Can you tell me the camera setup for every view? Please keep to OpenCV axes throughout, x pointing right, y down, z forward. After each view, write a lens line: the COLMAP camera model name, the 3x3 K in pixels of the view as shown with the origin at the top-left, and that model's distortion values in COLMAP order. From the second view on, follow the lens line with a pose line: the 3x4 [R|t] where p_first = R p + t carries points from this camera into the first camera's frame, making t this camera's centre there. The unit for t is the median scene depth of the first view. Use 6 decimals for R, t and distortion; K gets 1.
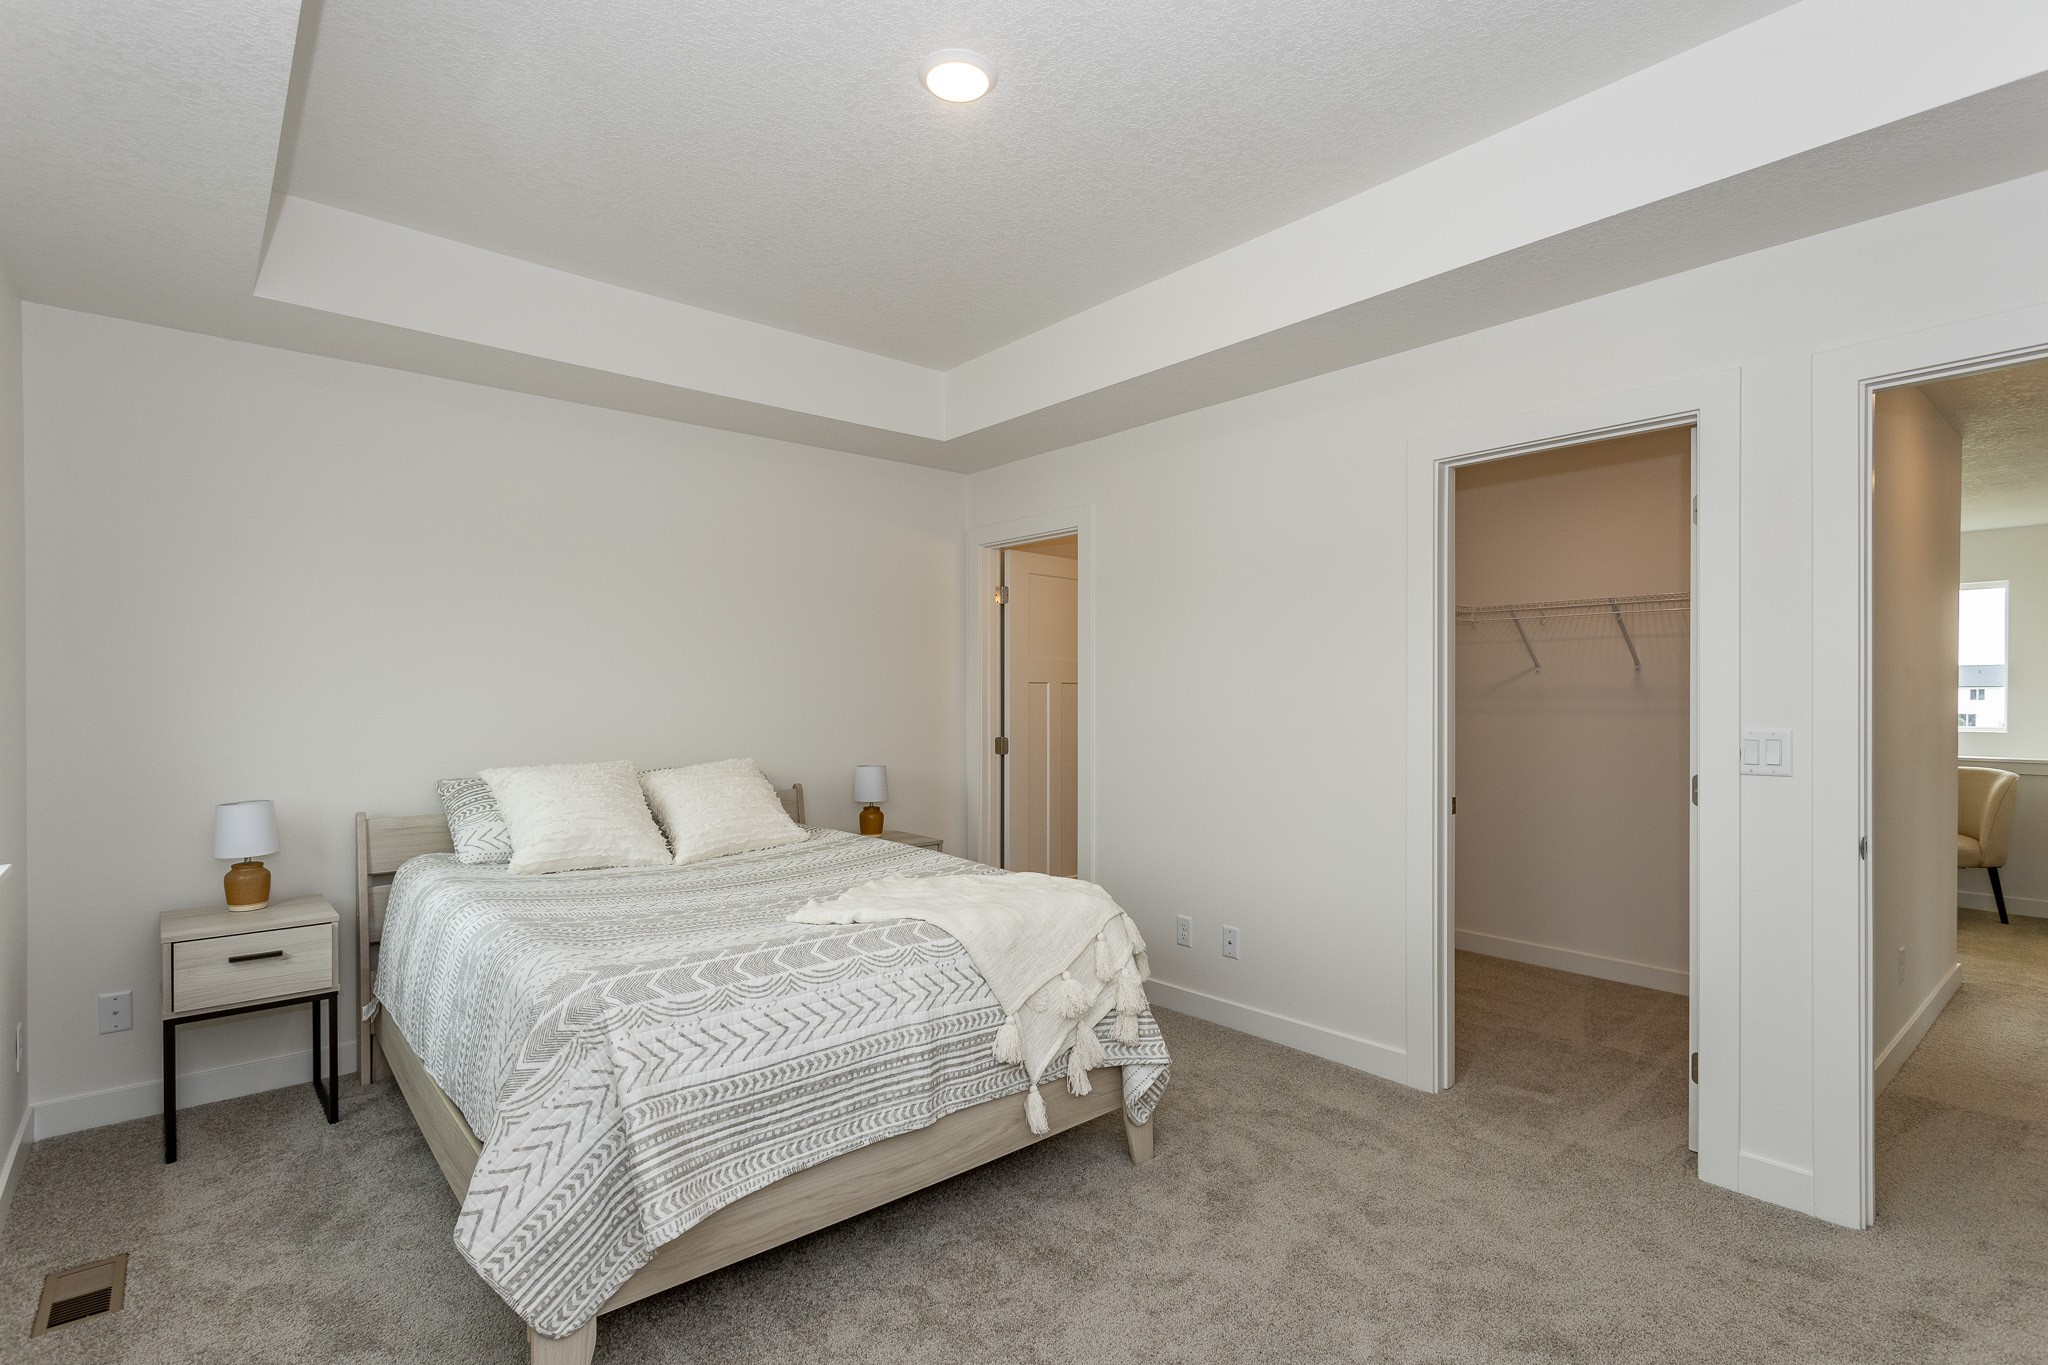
lens RADIAL K [[982.9, 0, 1030.5], [0, 982.9, 698.0], [0, 0, 1]] dist [0.003894, 0.000543]
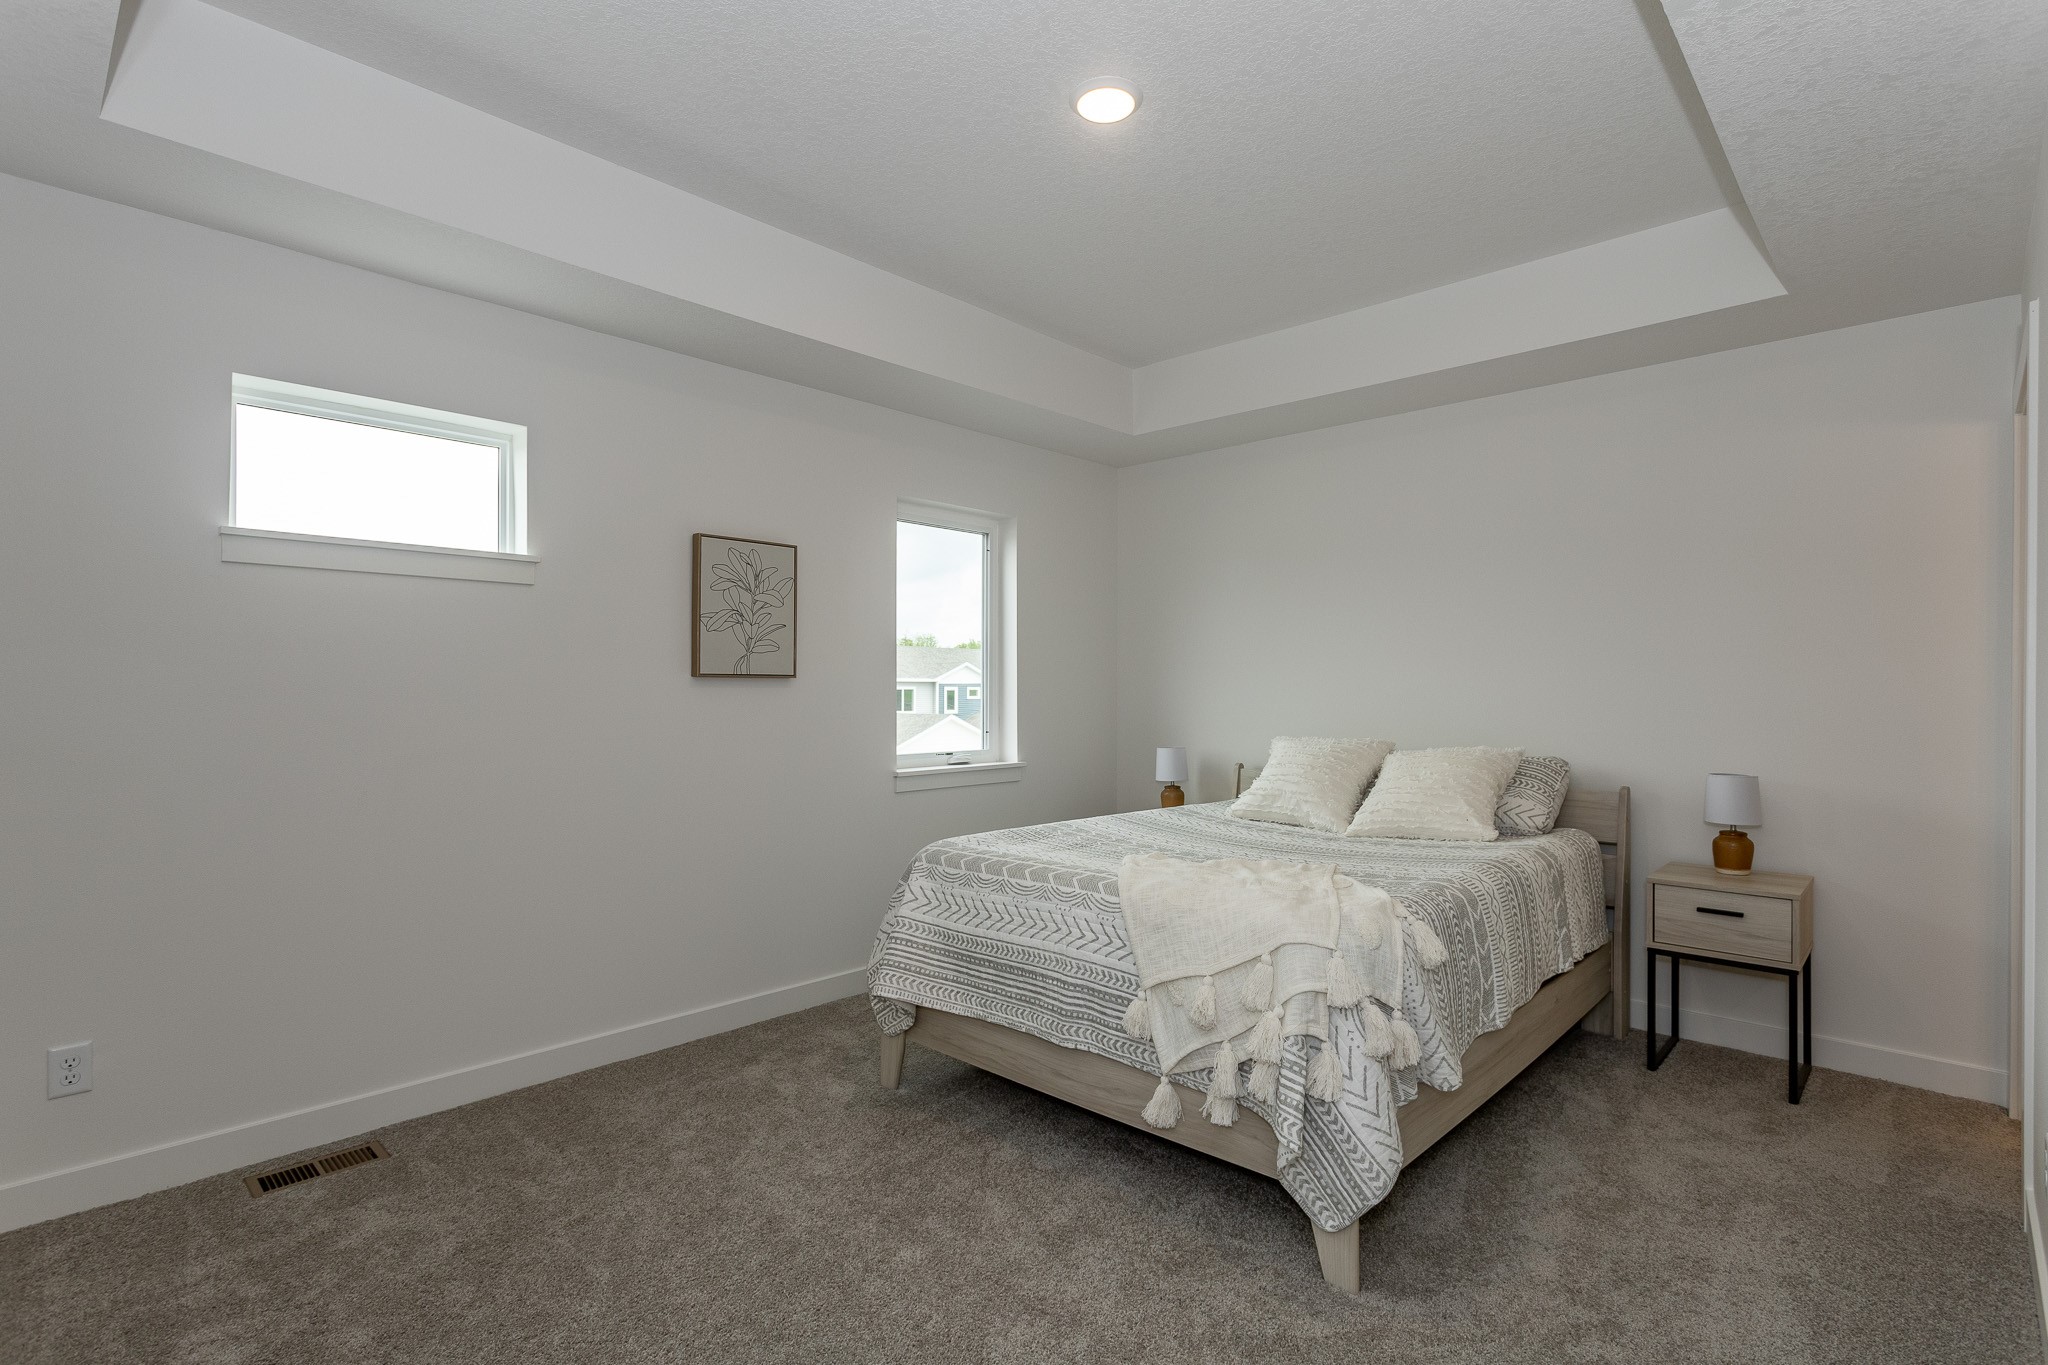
lens RADIAL K [[977.3, 0, 1091.9], [0, 977.3, 684.3], [0, 0, 1]] dist [0.026782, 0.000108]
pose [[0.140608, 0.004199, -0.990056, 0.978903], [-0.001351, 0.999991, 0.004049, 0.005902], [0.990064, 0.000768, 0.140613, 0.824127]]
